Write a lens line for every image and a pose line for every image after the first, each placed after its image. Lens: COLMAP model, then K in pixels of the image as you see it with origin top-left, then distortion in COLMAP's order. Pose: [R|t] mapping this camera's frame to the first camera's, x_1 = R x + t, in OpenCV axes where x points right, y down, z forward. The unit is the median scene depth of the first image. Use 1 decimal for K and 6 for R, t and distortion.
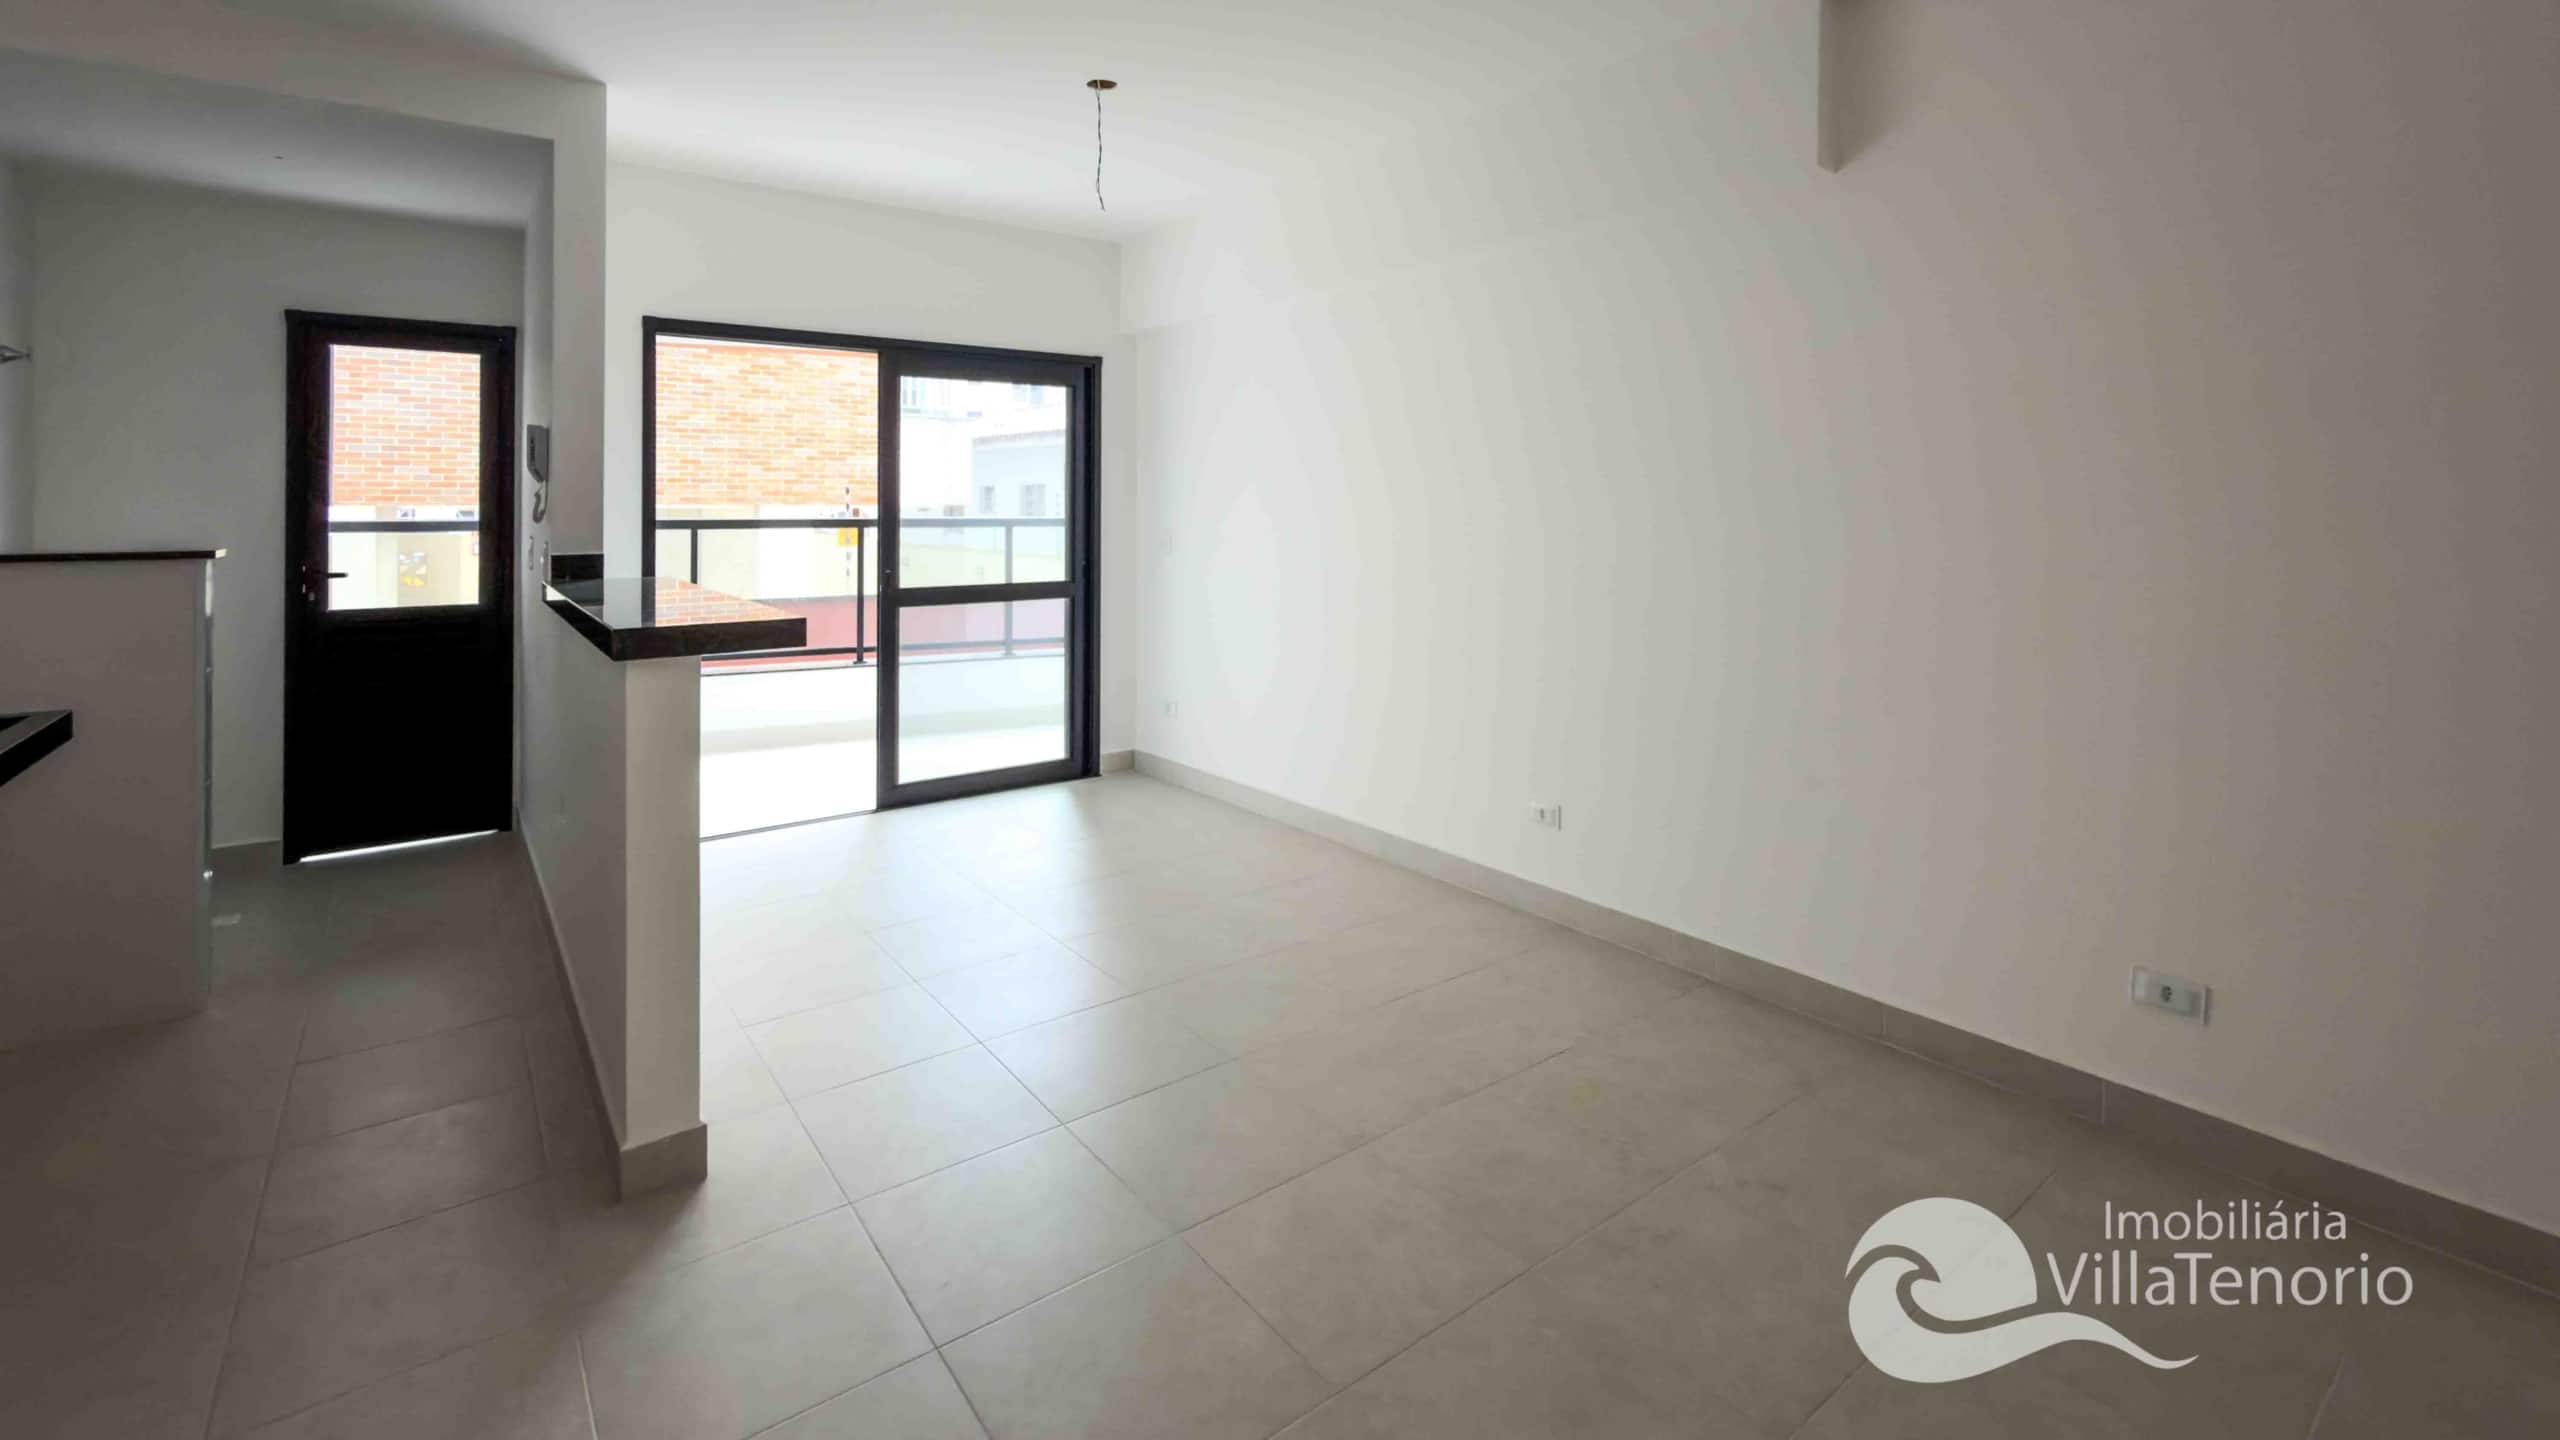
lens RADIAL K [[1100.0, 0, 1321.8], [0, 1100.0, 644.2], [0, 0, 1]] dist [0.000965, 0.000145]
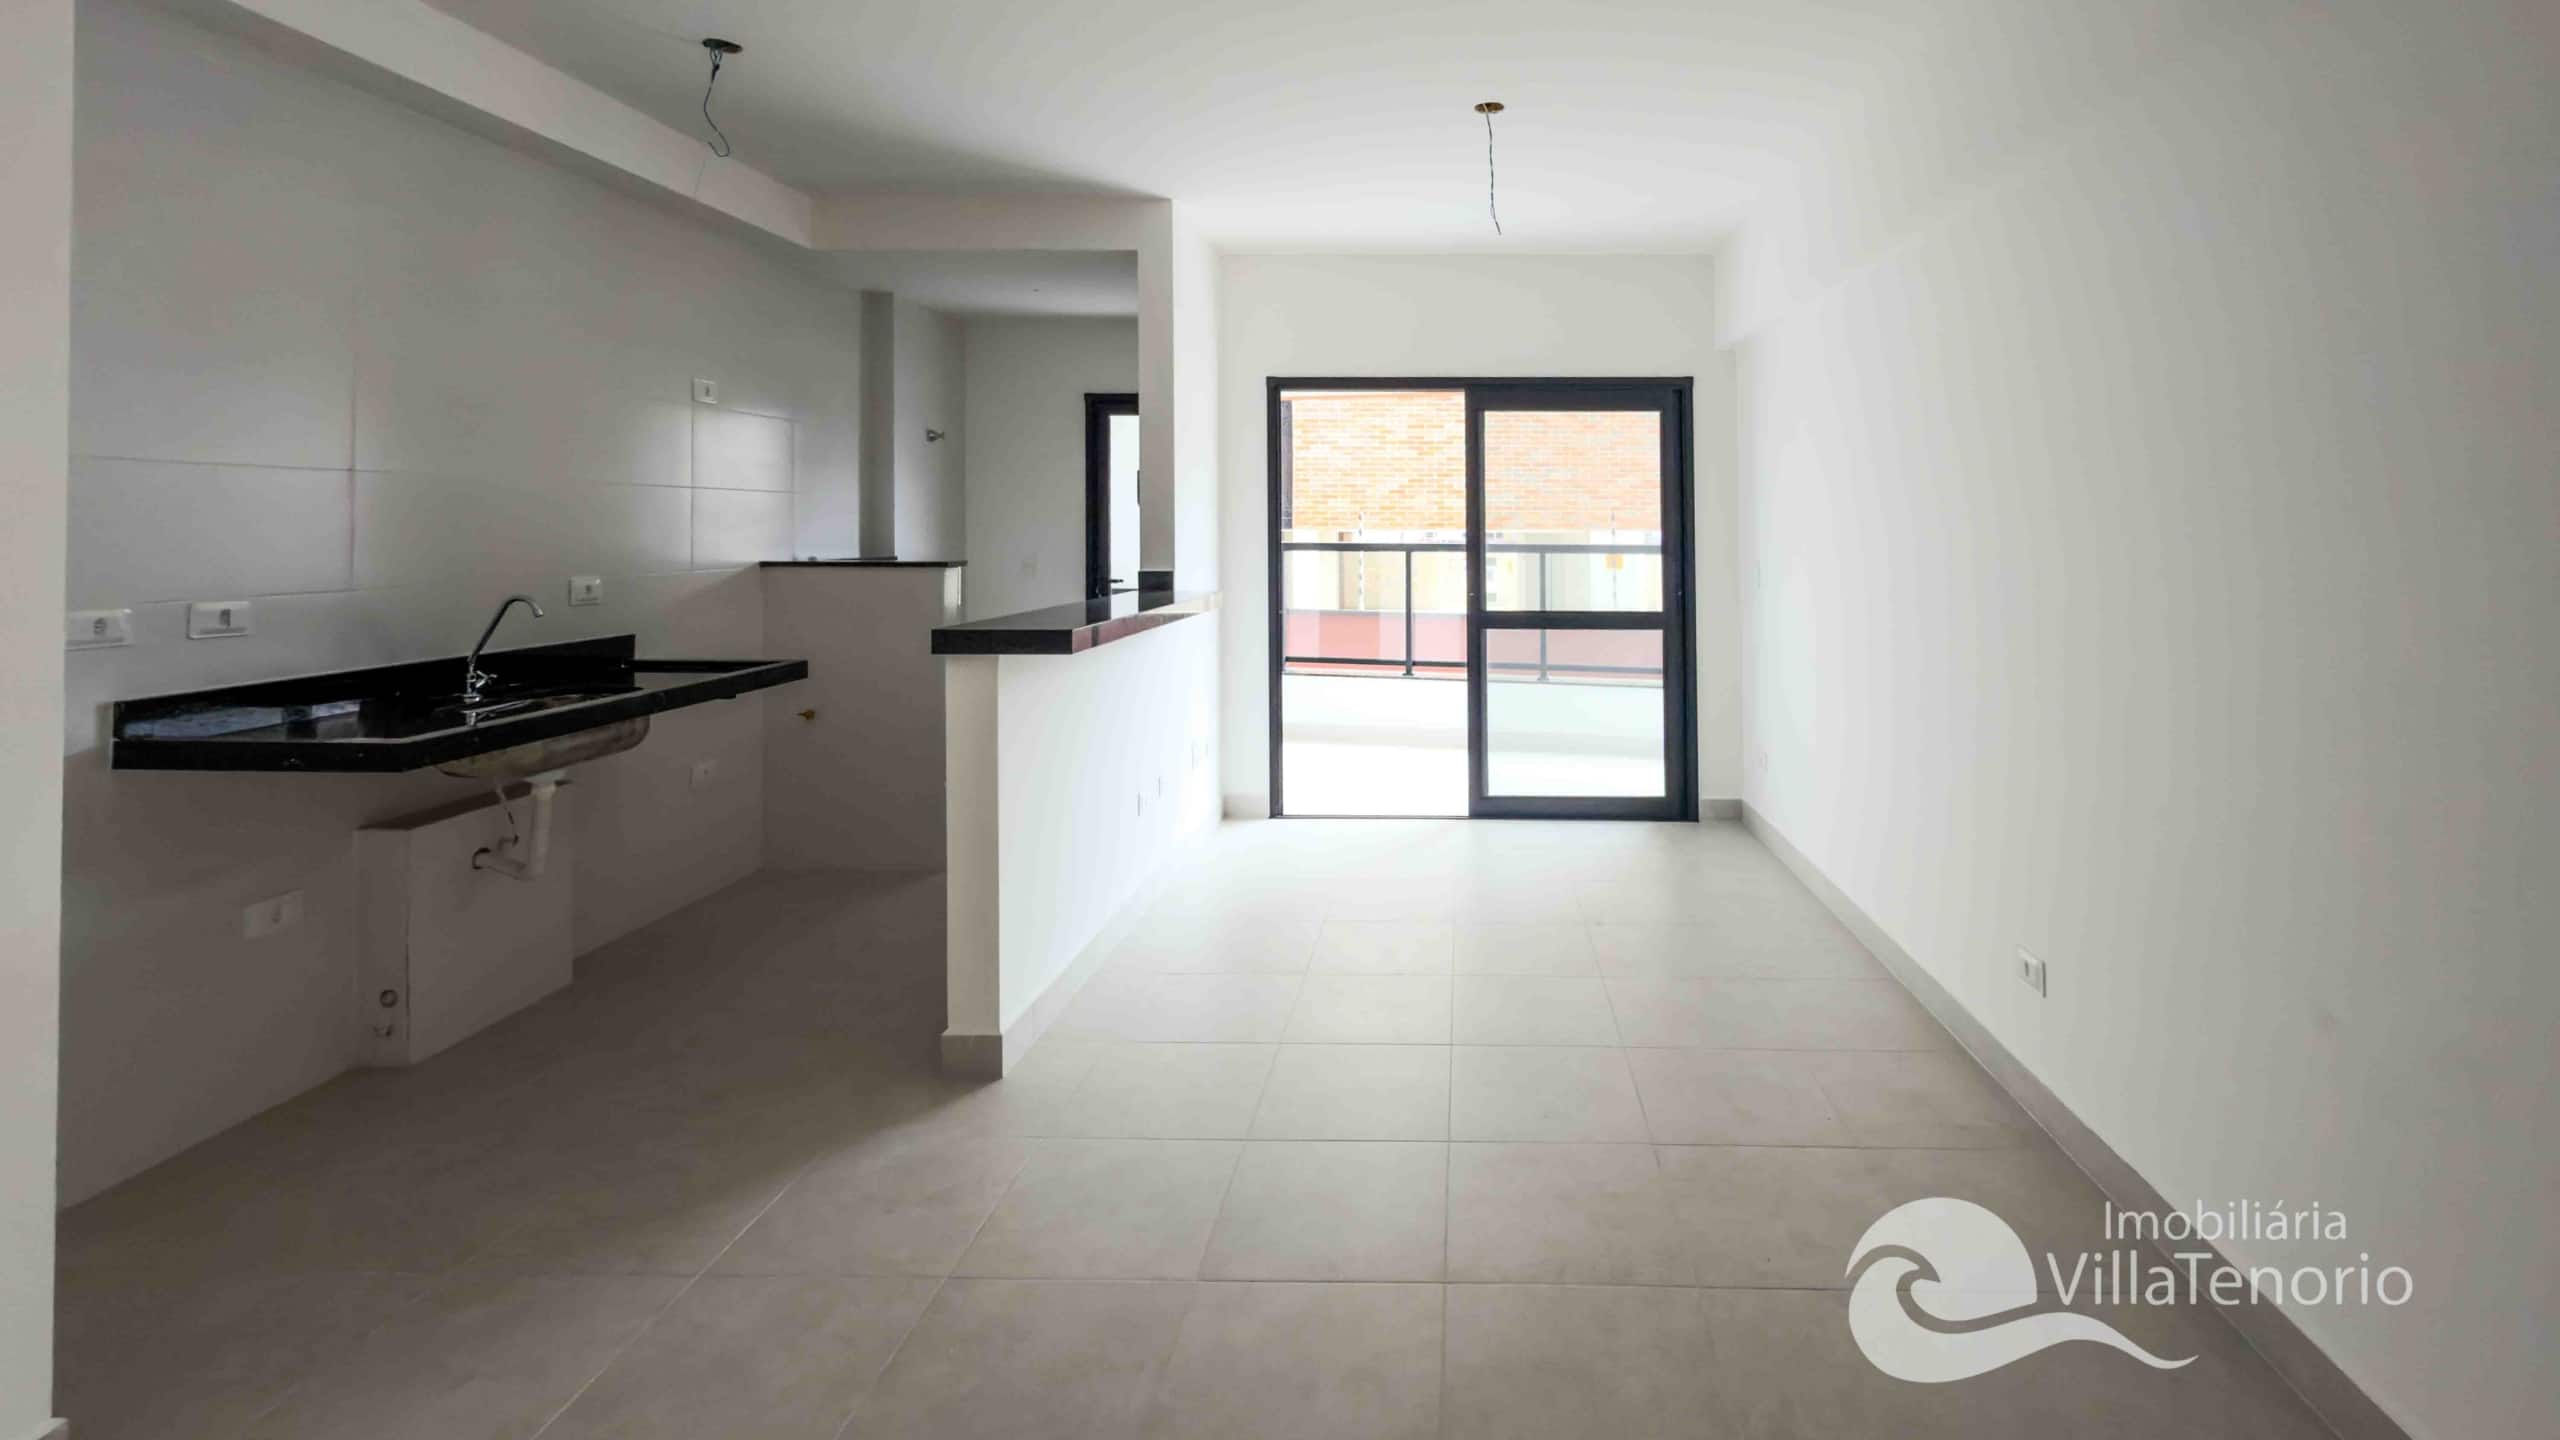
lens RADIAL K [[1119.9, 0, 1460.2], [0, 1119.9, 623.7], [0, 0, 1]] dist [0.001463, 0.000172]
pose [[0.777096, 0.055218, -0.626955, 0.261610], [-0.085496, 0.996172, -0.018235, -0.015216], [0.623548, 0.067772, 0.778842, 0.139080]]
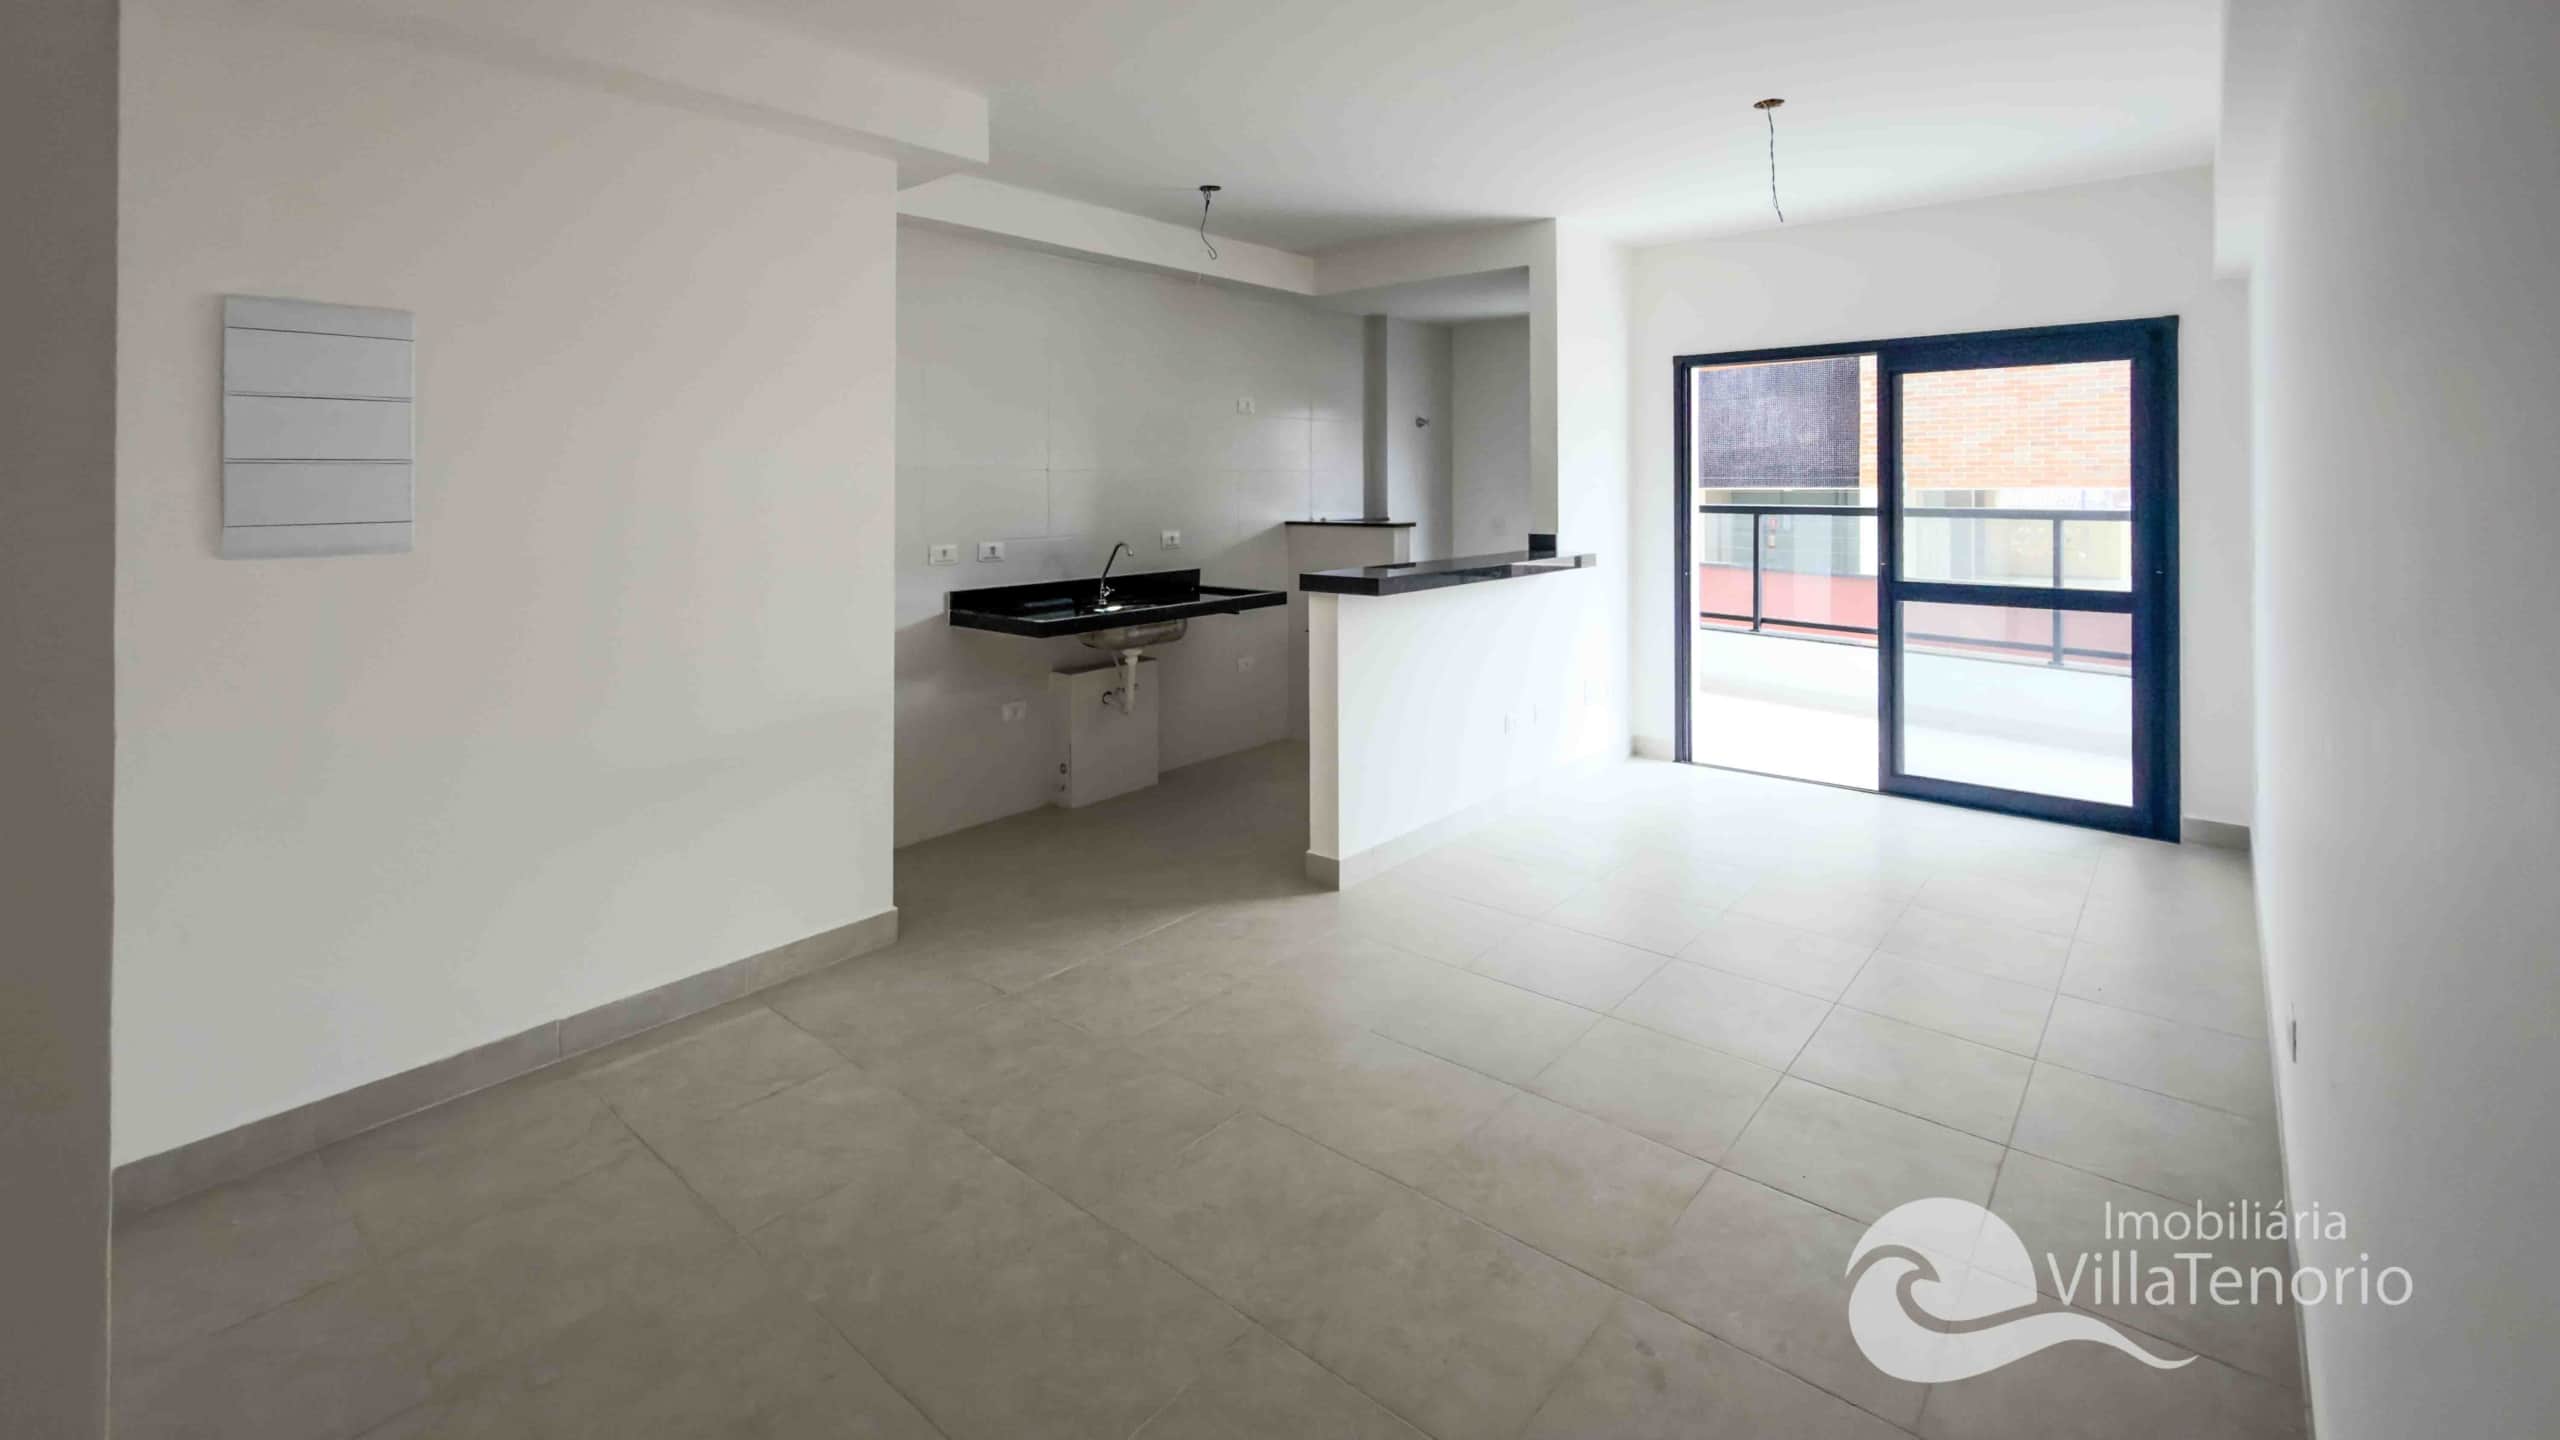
lens RADIAL K [[1100.0, 0, 1321.8], [0, 1100.0, 644.2], [0, 0, 1]] dist [0.000965, 0.000145]
pose [[0.216438, 0.139482, -0.966281, 0.473440], [-0.124013, 0.985652, 0.114500, -0.041009], [0.968388, 0.095049, 0.230630, 0.238202]]
